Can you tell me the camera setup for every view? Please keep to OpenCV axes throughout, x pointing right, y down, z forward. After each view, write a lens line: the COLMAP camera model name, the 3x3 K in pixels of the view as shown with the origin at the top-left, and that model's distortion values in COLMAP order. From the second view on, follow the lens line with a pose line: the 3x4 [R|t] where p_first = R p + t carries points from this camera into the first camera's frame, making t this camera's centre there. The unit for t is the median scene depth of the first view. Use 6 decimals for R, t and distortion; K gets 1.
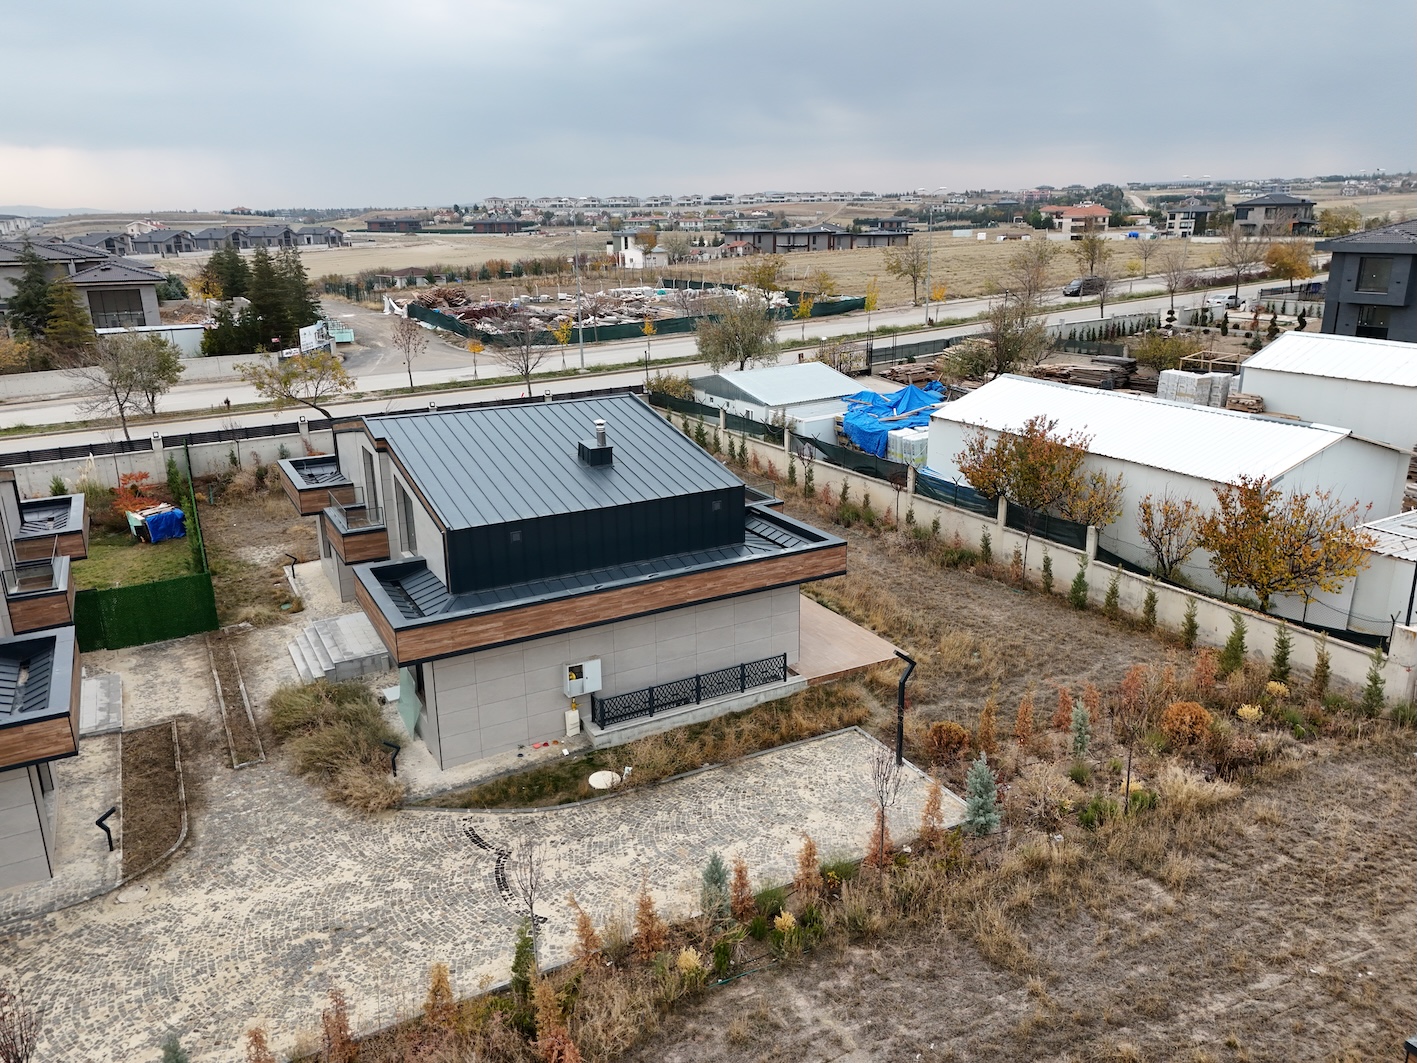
lens RADIAL K [[1037.3, 0, 711.4], [0, 1037.3, 527.3], [0, 0, 1]] dist [0.073862, -0.064847]
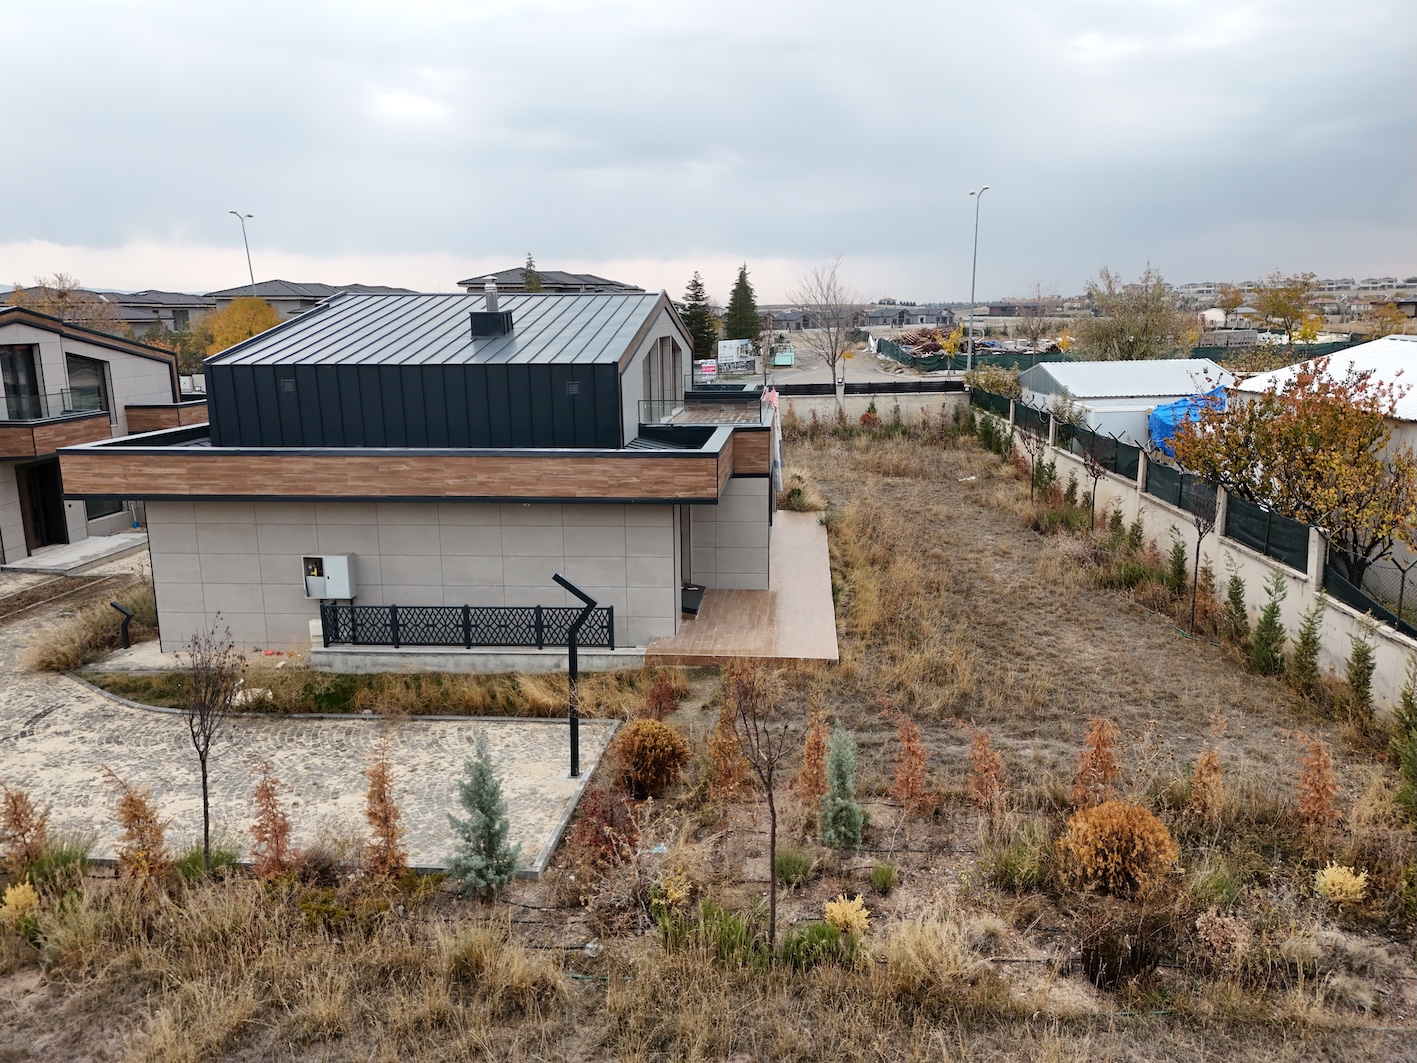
lens RADIAL K [[1037.3, 0, 711.8], [0, 1037.3, 529.7], [0, 0, 1]] dist [0.073862, -0.064847]
pose [[0.835356, 0.117635, -0.536976, 0.507394], [-0.161239, 0.986303, -0.034766, 0.089248], [0.525531, 0.115623, 0.842881, 0.482692]]
